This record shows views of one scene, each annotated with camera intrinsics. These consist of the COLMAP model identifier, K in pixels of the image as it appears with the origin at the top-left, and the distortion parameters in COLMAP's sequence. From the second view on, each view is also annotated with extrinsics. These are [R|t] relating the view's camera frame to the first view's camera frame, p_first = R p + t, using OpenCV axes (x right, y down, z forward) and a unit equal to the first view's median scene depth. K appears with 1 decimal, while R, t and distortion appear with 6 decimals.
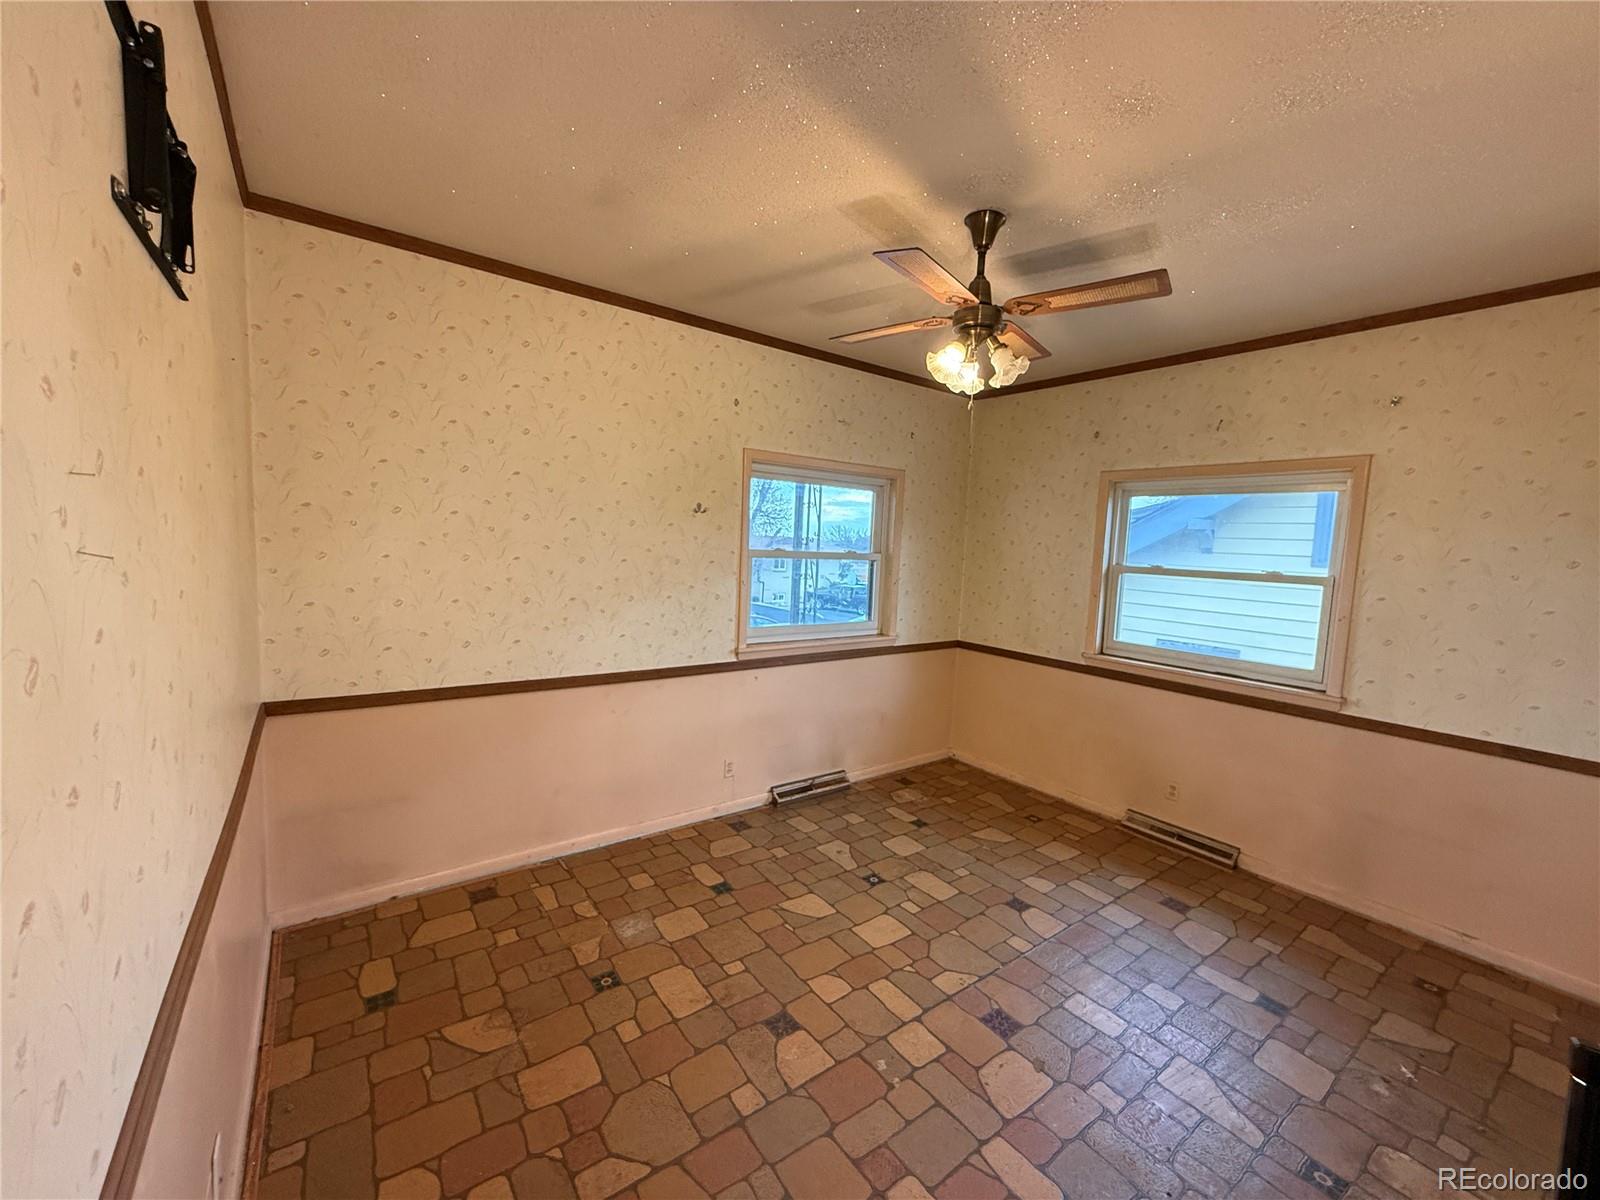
lens RADIAL K [[637.6, 0, 797.8], [0, 637.6, 600.1], [0, 0, 1]] dist [-0.002215, -0.000621]
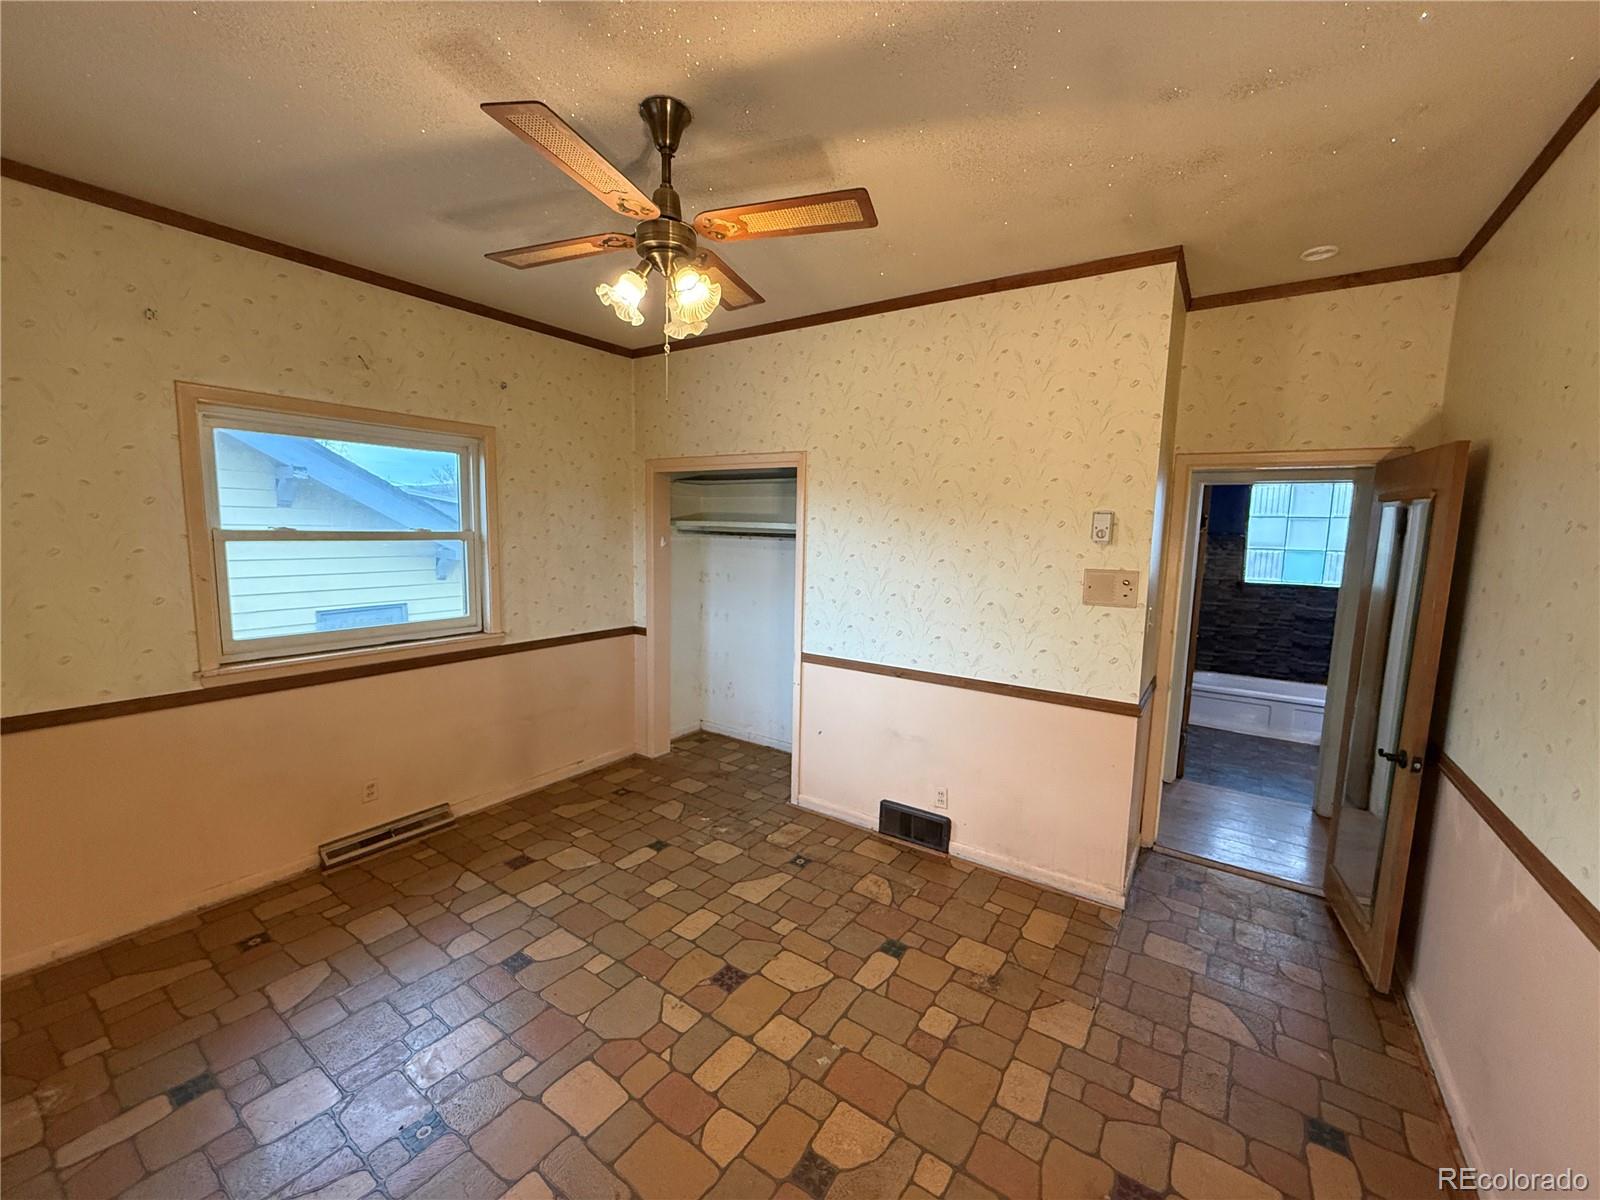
lens RADIAL K [[637.6, 0, 805.2], [0, 637.6, 600.3], [0, 0, 1]] dist [-0.002215, -0.000621]
pose [[-0.331502, -0.161467, 0.929535, -0.454998], [0.049155, 0.980952, 0.187928, -0.106121], [-0.942173, 0.107989, -0.317251, 0.873728]]
